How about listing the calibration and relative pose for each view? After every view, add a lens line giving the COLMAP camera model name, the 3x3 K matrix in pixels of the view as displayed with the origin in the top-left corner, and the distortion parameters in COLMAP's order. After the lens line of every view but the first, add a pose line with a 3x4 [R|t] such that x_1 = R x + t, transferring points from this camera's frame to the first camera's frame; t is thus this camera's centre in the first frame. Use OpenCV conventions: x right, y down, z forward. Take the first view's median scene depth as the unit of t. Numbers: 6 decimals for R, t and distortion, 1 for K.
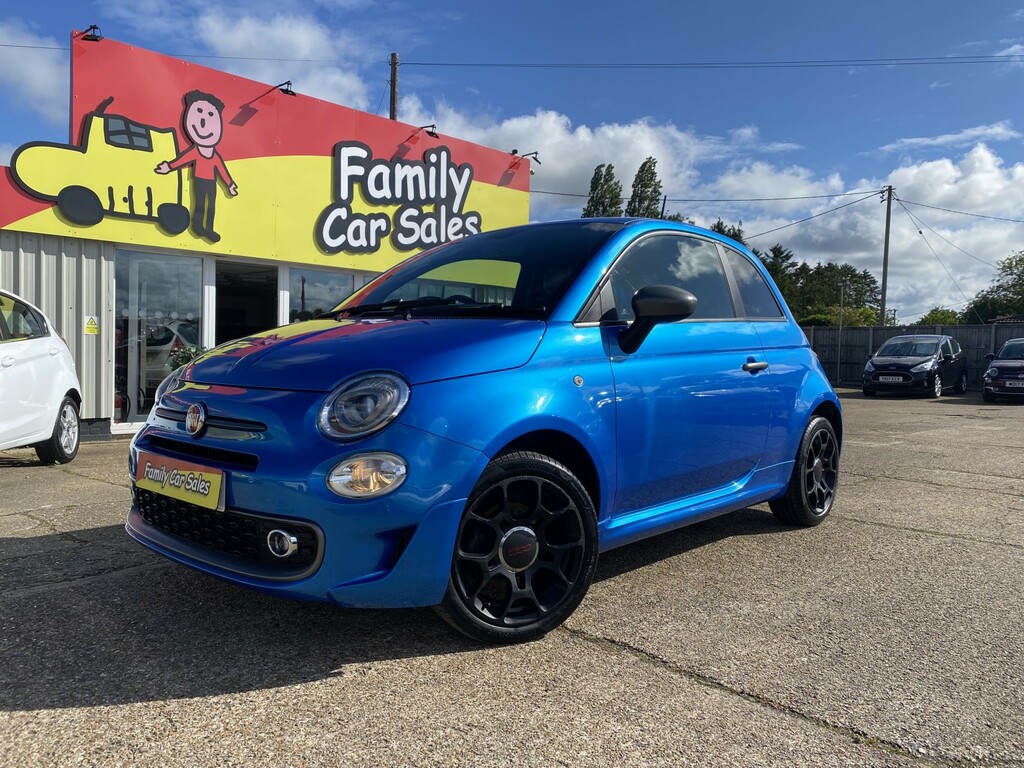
lens RADIAL K [[726.9, 0, 512.0], [0, 726.9, 384.0], [0, 0, 1]] dist [0.032982, 0.002217]
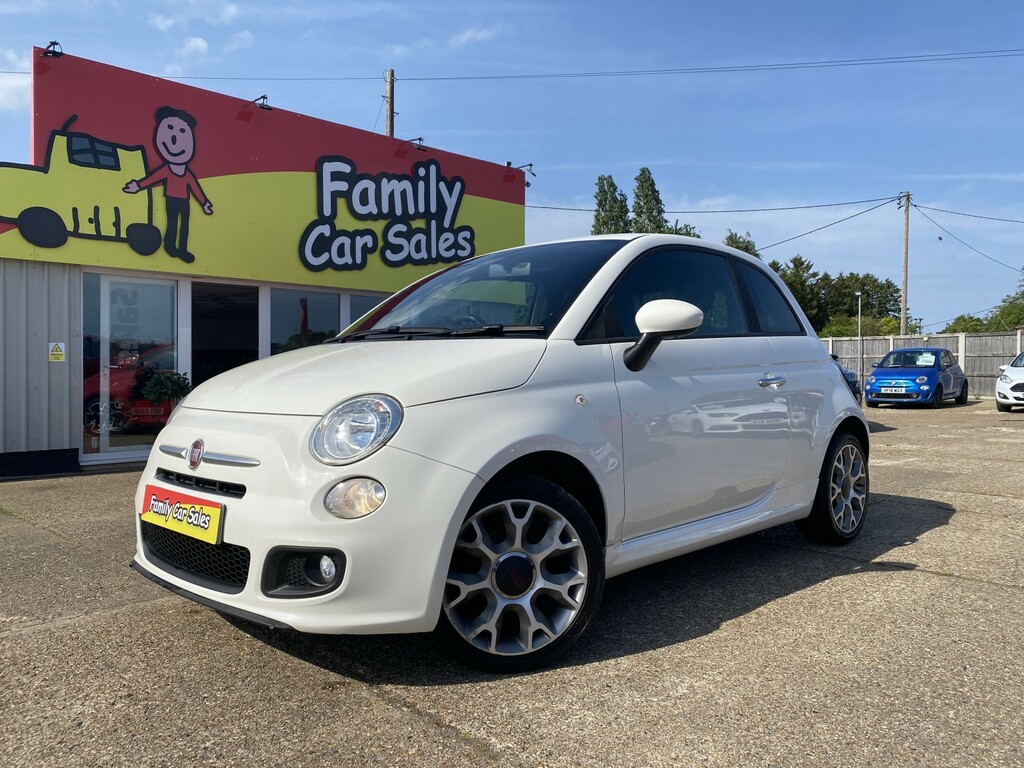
lens RADIAL K [[726.9, 0, 512.0], [0, 726.9, 384.0], [0, 0, 1]] dist [0.032982, 0.002217]
pose [[0.999421, -0.018519, -0.028549, 0.037164], [0.017853, 0.999567, -0.023397, -0.003790], [0.028970, 0.022874, 0.999319, 0.046939]]
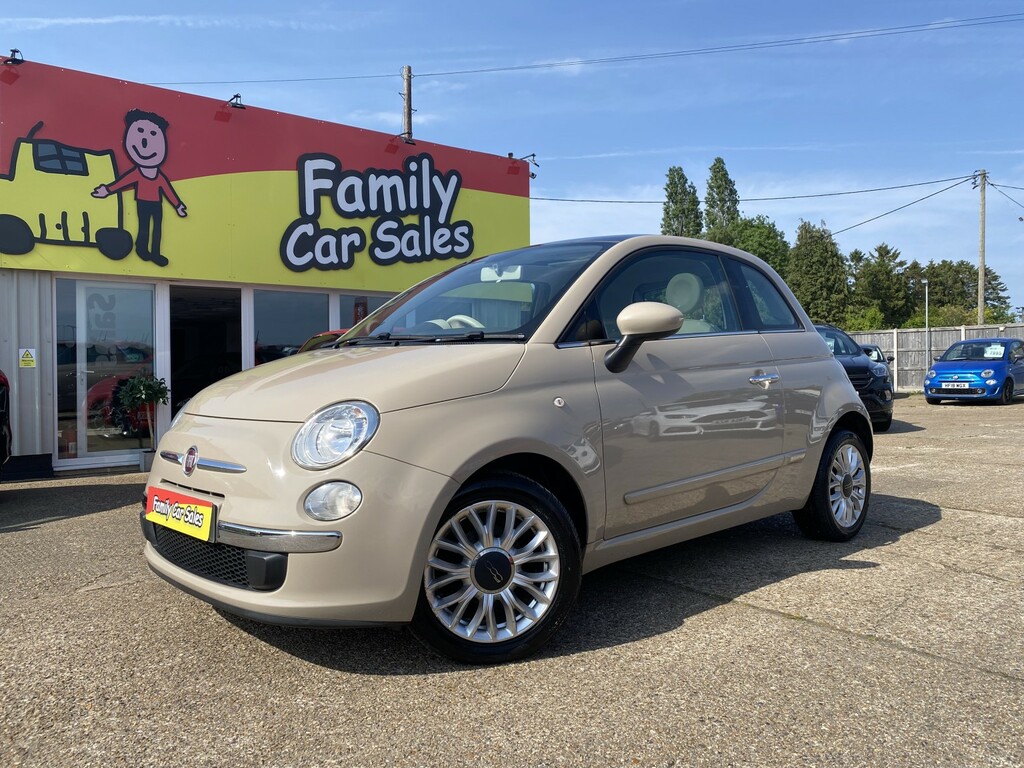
lens RADIAL K [[732.8, 0, 512.0], [0, 732.8, 384.0], [0, 0, 1]] dist [0.026576, 0.003548]
pose [[0.991671, -0.030366, -0.125162, 0.139894], [0.027497, 0.999319, -0.024588, -0.003294], [0.125824, 0.020942, 0.991832, 0.091360]]
